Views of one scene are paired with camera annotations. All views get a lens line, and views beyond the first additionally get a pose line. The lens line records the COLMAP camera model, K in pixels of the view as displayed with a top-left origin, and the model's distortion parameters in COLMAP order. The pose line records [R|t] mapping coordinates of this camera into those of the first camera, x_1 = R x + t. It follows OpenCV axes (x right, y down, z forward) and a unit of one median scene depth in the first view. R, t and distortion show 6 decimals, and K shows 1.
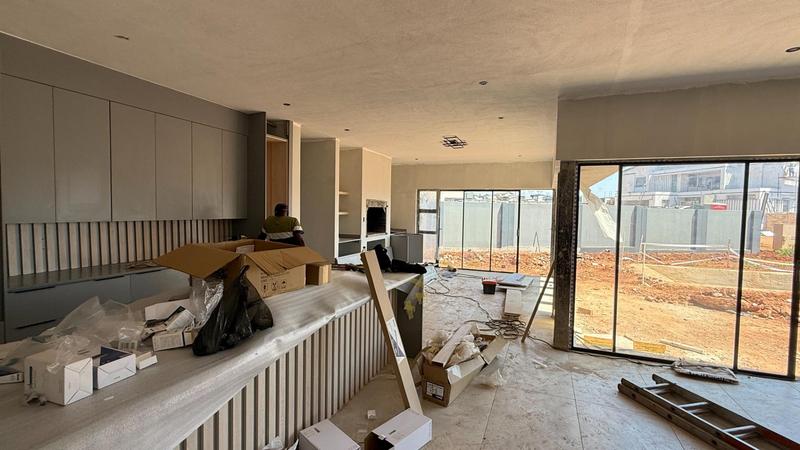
lens RADIAL K [[360.9, 0, 400.0], [0, 360.9, 225.0], [0, 0, 1]] dist [-0.000944, -0.000193]
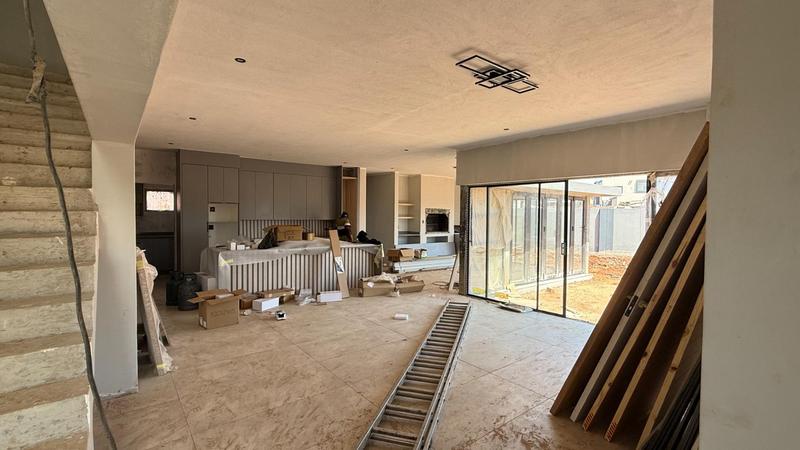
lens RADIAL K [[360.9, 0, 400.0], [0, 360.9, 225.0], [0, 0, 1]] dist [-0.000944, -0.000193]
pose [[0.869048, 0.005699, -0.494696, 0.867773], [-0.016302, 0.999721, -0.017121, 0.039133], [0.494460, 0.022943, 0.868898, -0.539349]]
